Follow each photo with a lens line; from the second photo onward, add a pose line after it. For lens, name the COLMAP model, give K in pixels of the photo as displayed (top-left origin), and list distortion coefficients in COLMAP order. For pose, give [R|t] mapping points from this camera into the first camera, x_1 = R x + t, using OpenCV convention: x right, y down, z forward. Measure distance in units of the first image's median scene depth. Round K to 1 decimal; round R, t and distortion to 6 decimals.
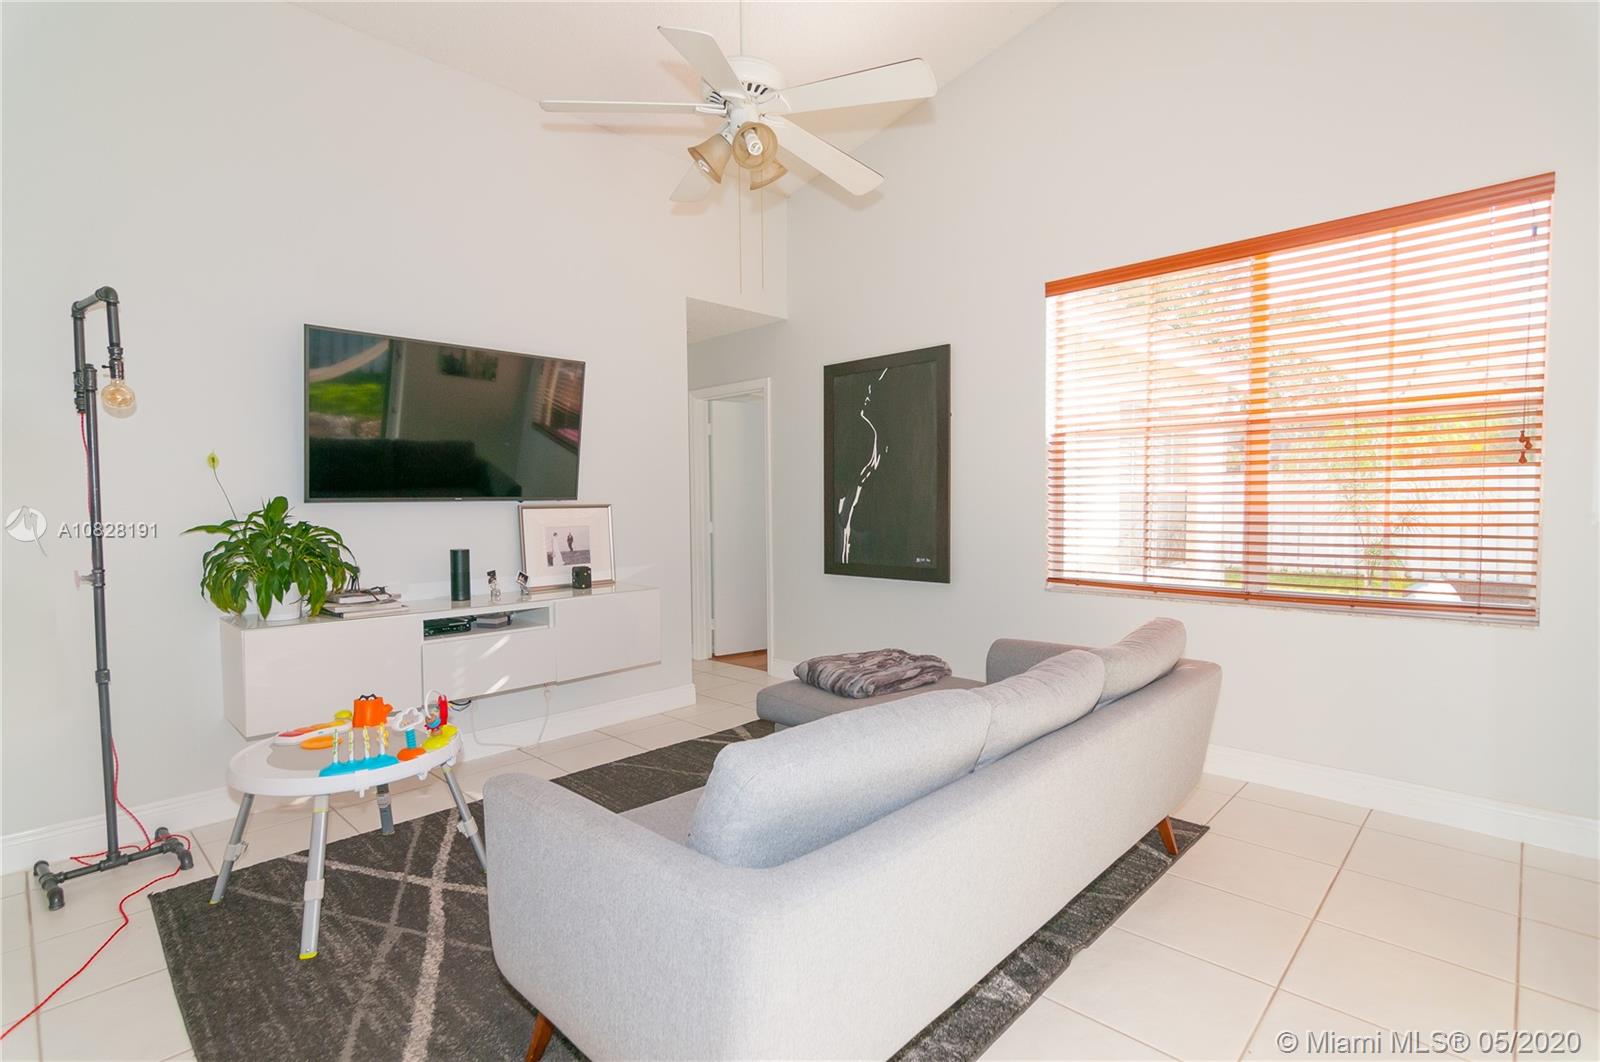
lens RADIAL K [[759.8, 0, 801.8], [0, 759.8, 531.1], [0, 0, 1]] dist [-0.019294, -0.000569]
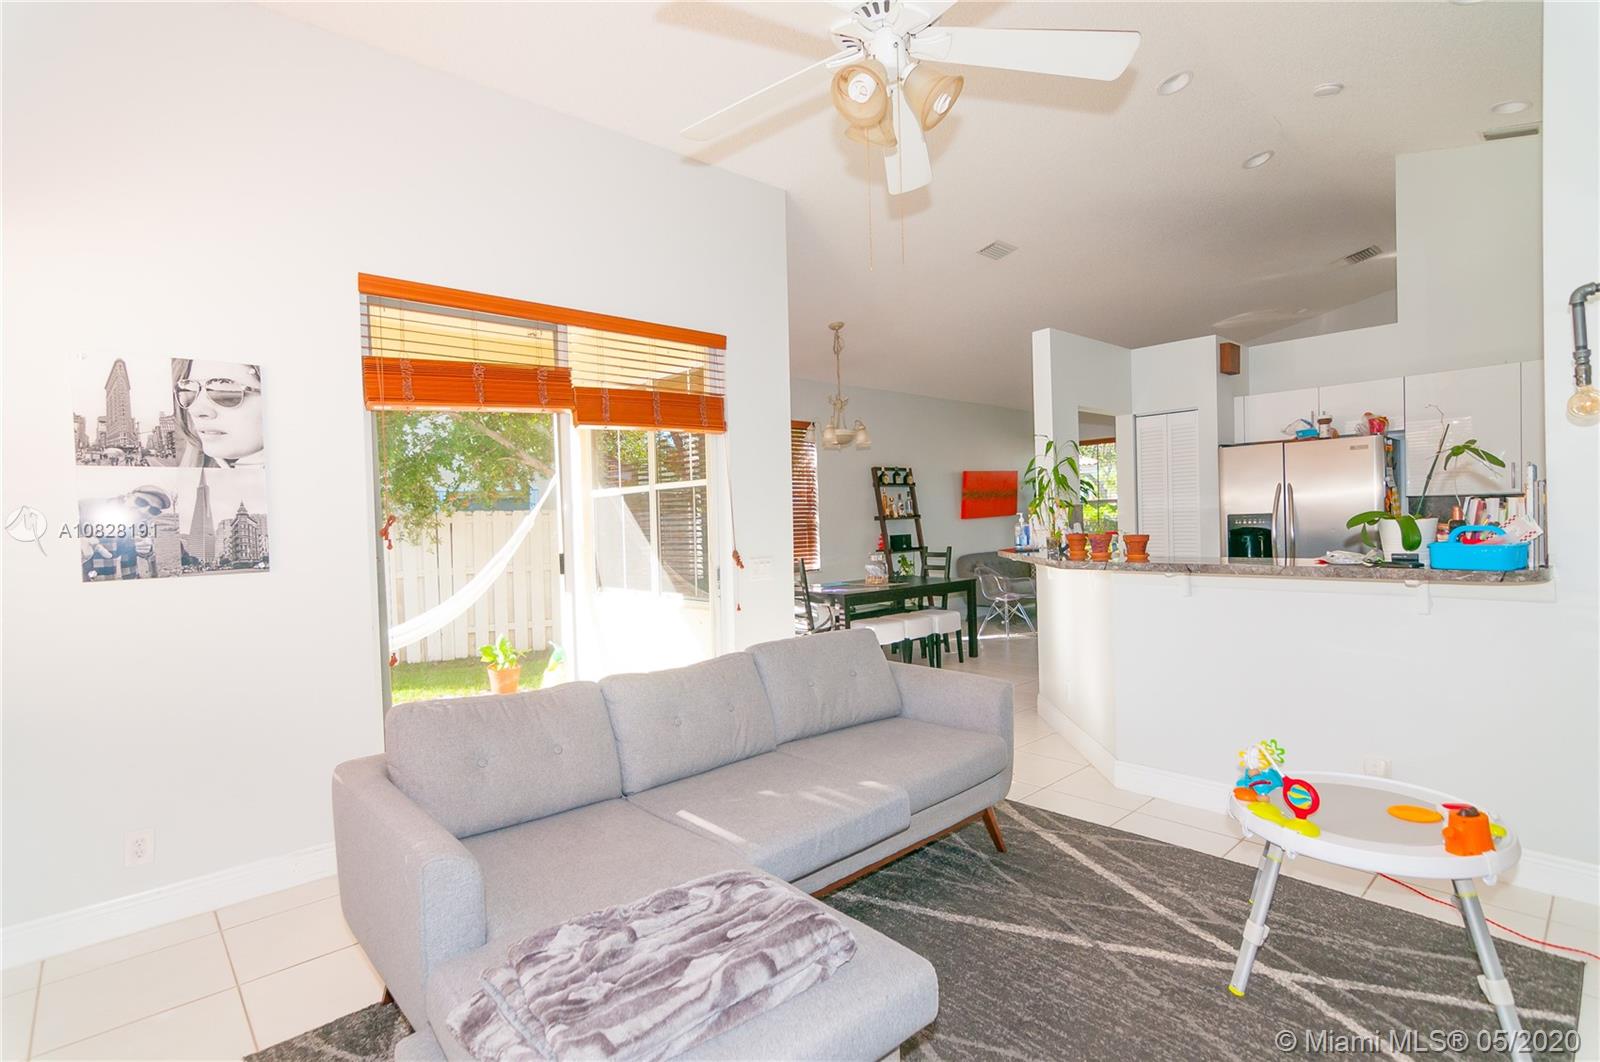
lens RADIAL K [[759.8, 0, 794.5], [0, 759.8, 528.3], [0, 0, 1]] dist [-0.019294, -0.000569]
pose [[-0.997535, 0.033105, 0.061866, -0.009634], [0.036544, 0.997800, 0.055313, -0.115321], [-0.059899, 0.057438, -0.996551, 1.983987]]
